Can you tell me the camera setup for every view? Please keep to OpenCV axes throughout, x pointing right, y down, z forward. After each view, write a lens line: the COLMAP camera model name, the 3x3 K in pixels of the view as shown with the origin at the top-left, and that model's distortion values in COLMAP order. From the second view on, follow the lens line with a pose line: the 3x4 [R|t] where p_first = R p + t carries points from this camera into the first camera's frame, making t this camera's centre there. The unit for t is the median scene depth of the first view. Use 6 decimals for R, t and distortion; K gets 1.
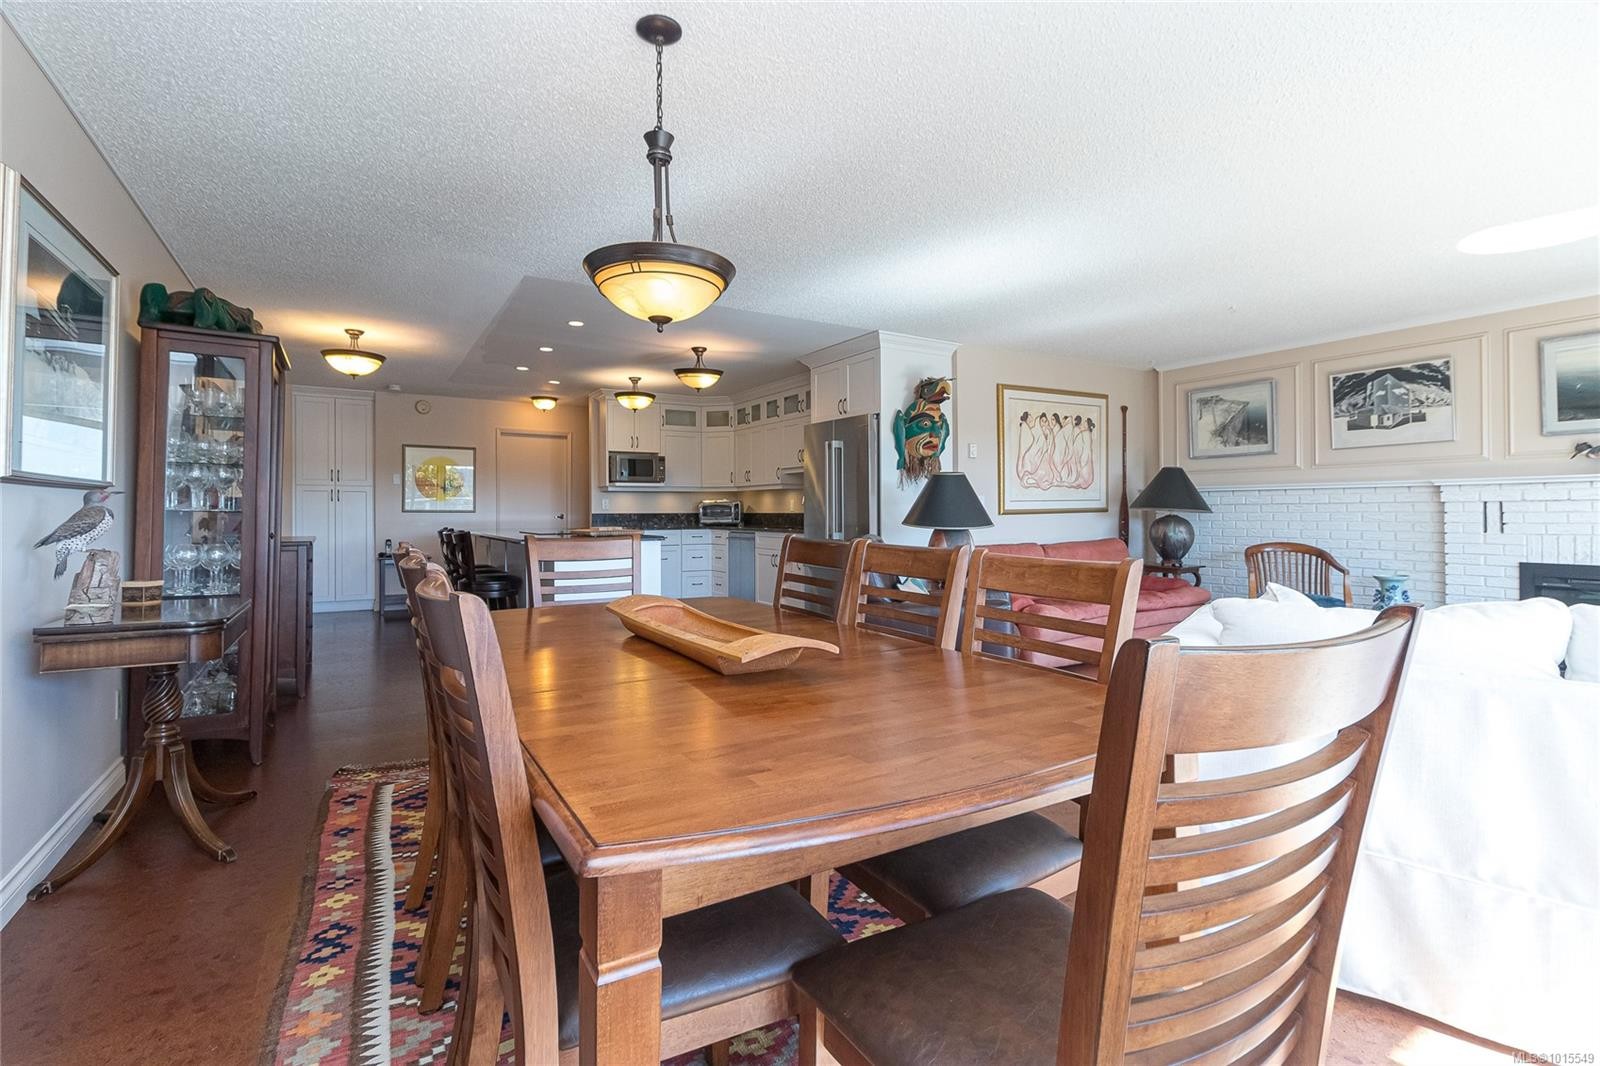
lens RADIAL K [[729.1, 0, 788.3], [0, 729.1, 507.3], [0, 0, 1]] dist [0.007407, -0.001761]
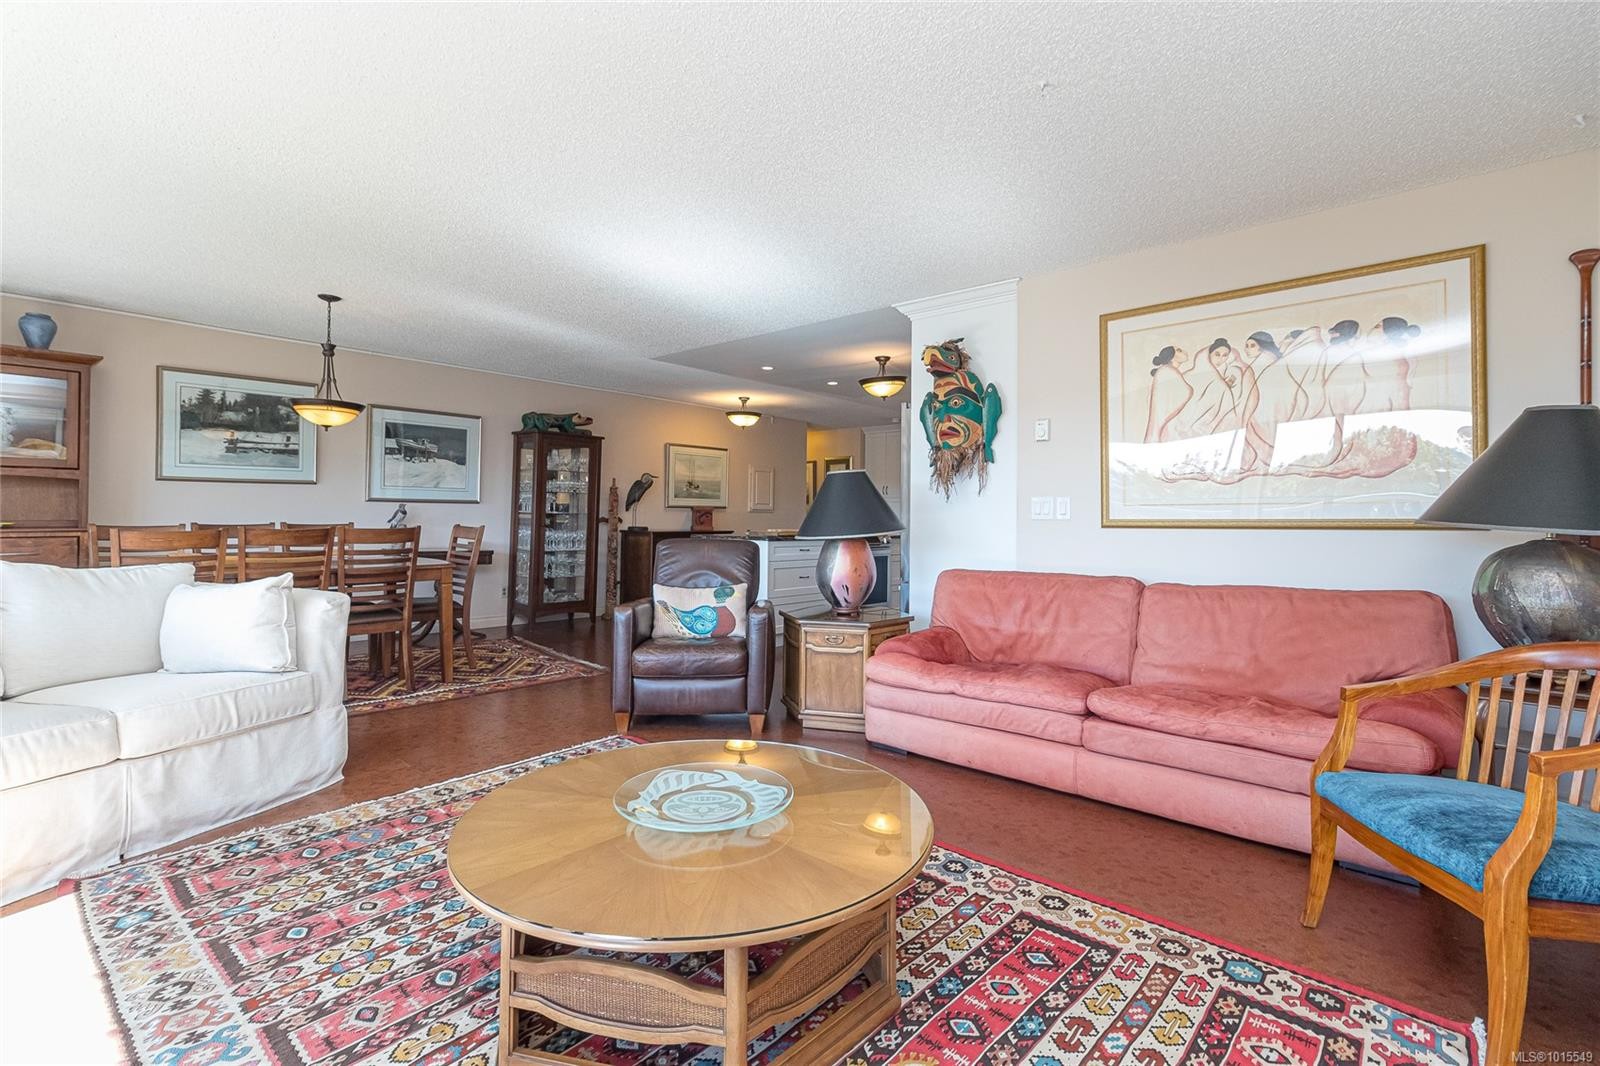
lens RADIAL K [[729.1, 0, 783.3], [0, 729.1, 508.0], [0, 0, 1]] dist [0.007407, -0.001761]
pose [[0.289900, -0.004177, -0.957048, 0.772411], [-0.008372, 0.999941, -0.006900, 0.000232], [0.957020, 0.010013, 0.289848, 0.546217]]
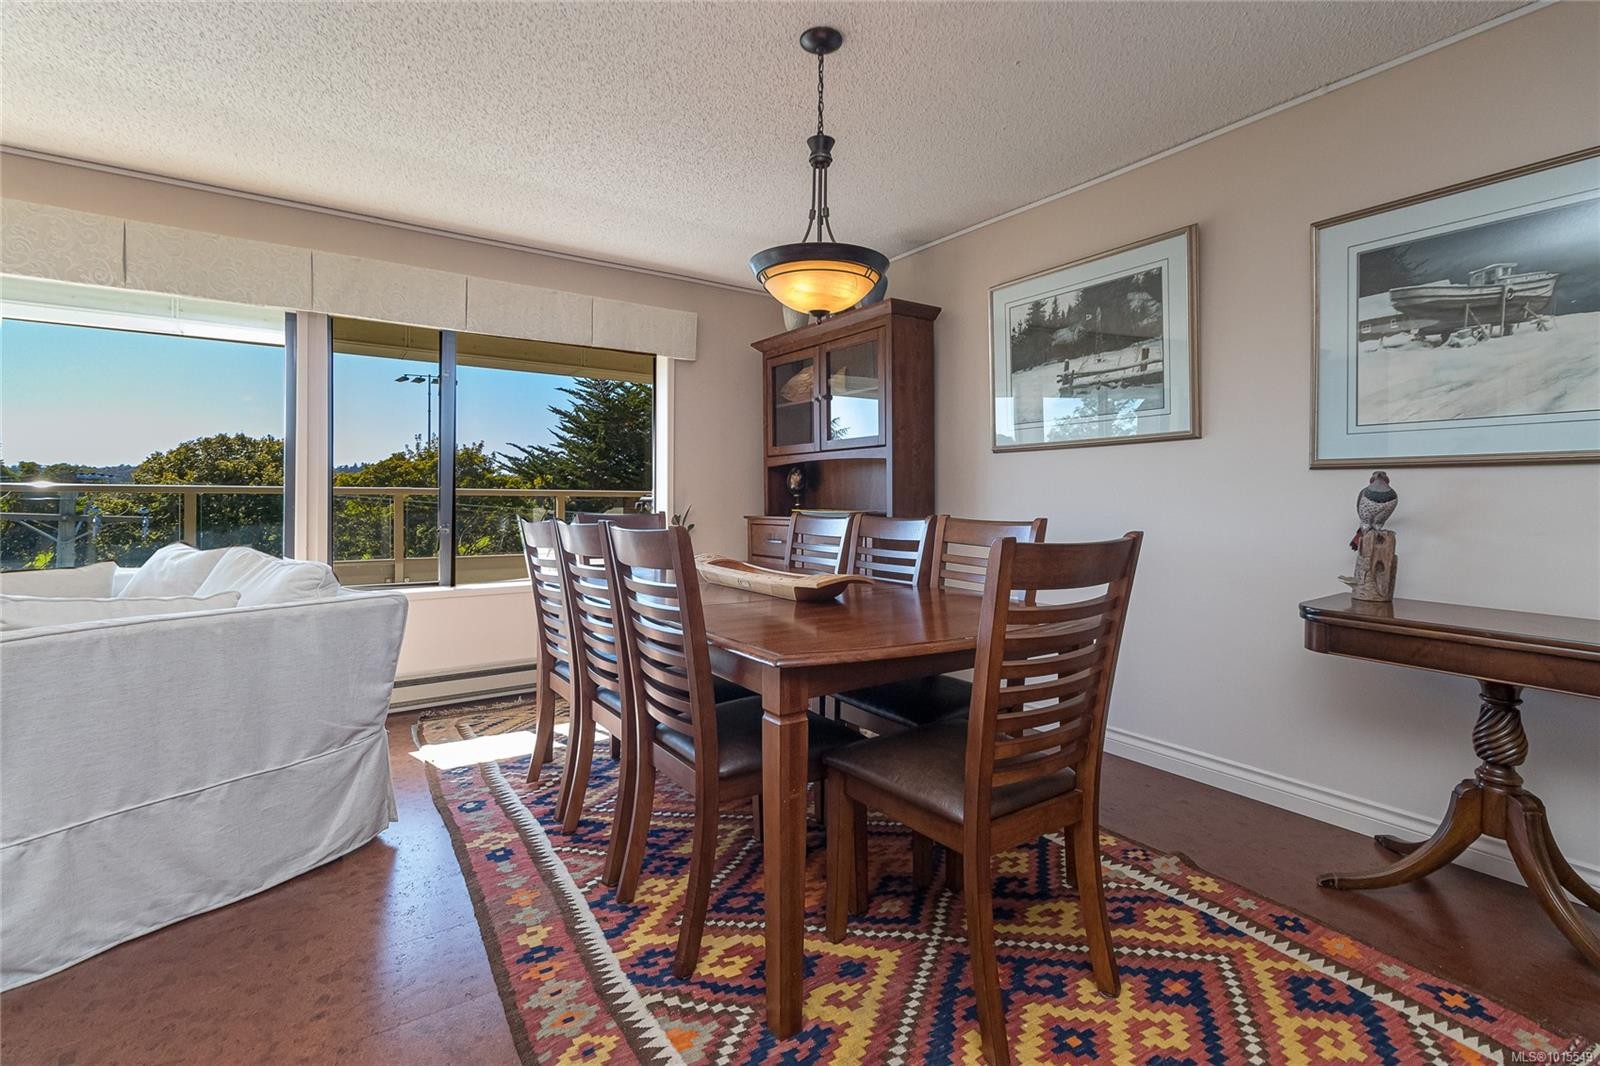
lens RADIAL K [[729.1, 0, 794.3], [0, 729.1, 501.9], [0, 0, 1]] dist [0.007407, -0.001761]
pose [[-0.997924, -0.004440, -0.064256, -0.022932], [-0.004523, 0.999989, 0.001144, 0.007482], [0.064250, 0.001433, -0.997933, 0.667336]]
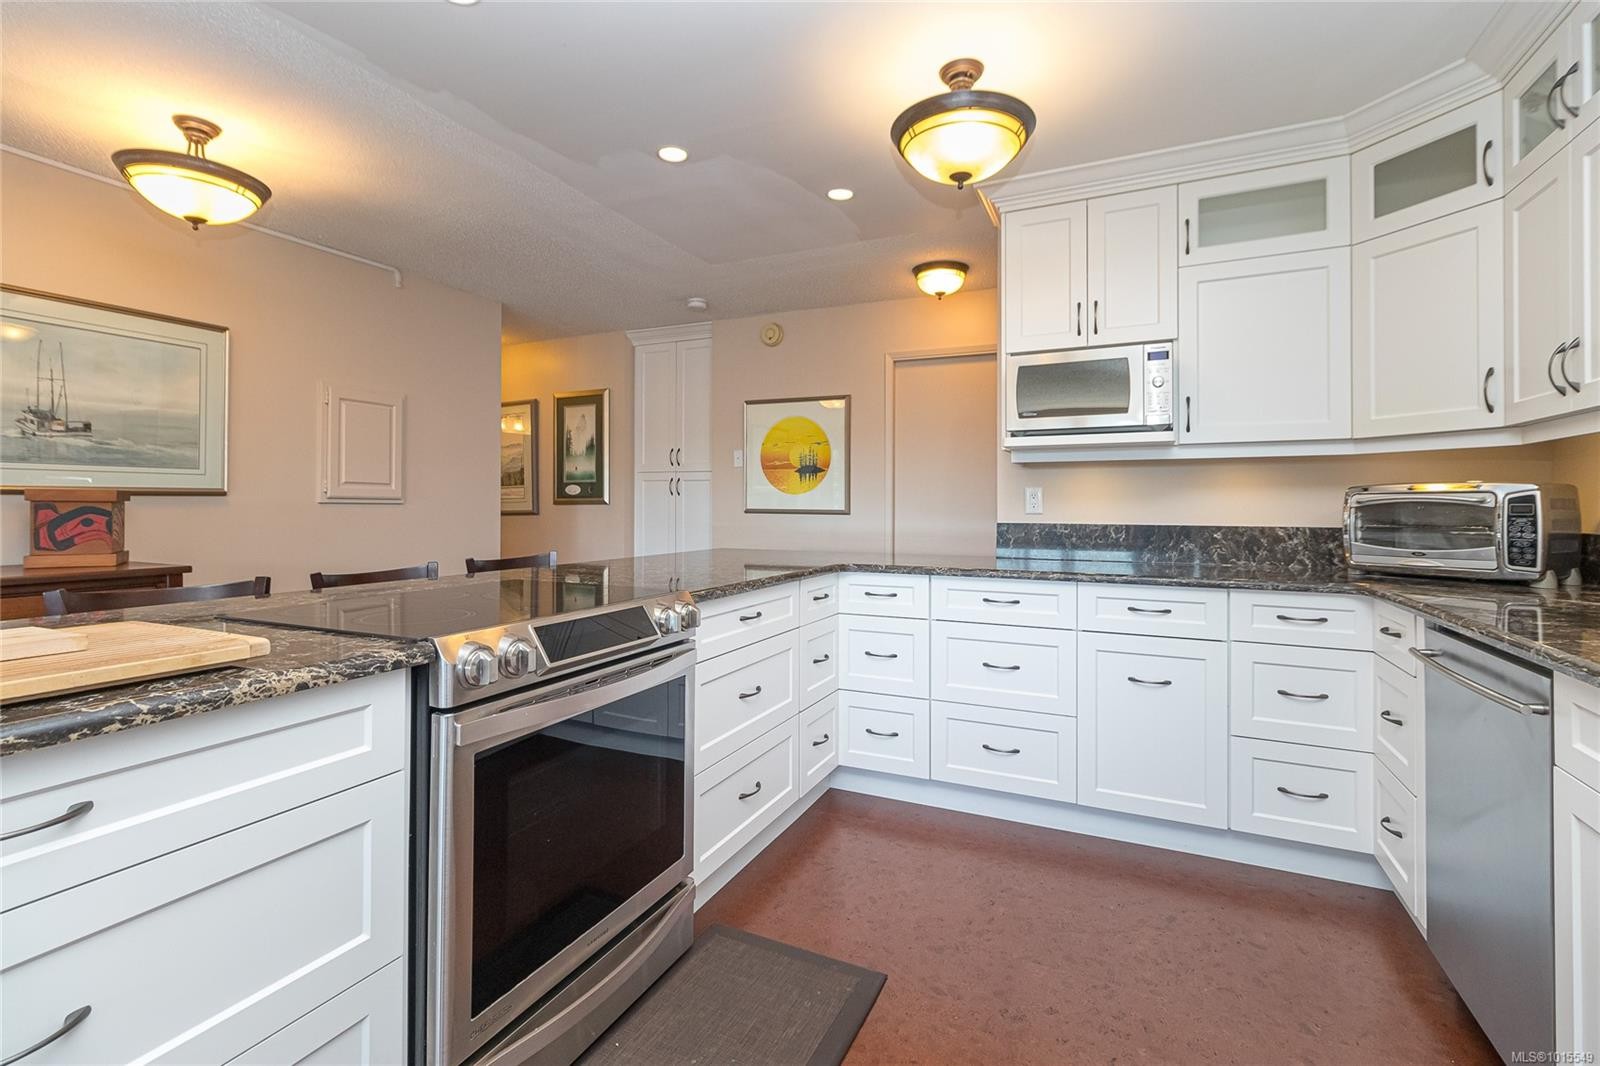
lens RADIAL K [[729.1, 0, 792.3], [0, 729.1, 501.9], [0, 0, 1]] dist [0.007407, -0.001761]
pose [[0.554252, 0.003367, -0.832342, -0.003769], [-0.002042, 0.999994, 0.002685, -0.004972], [0.832347, 0.000211, 0.554255, 0.908077]]
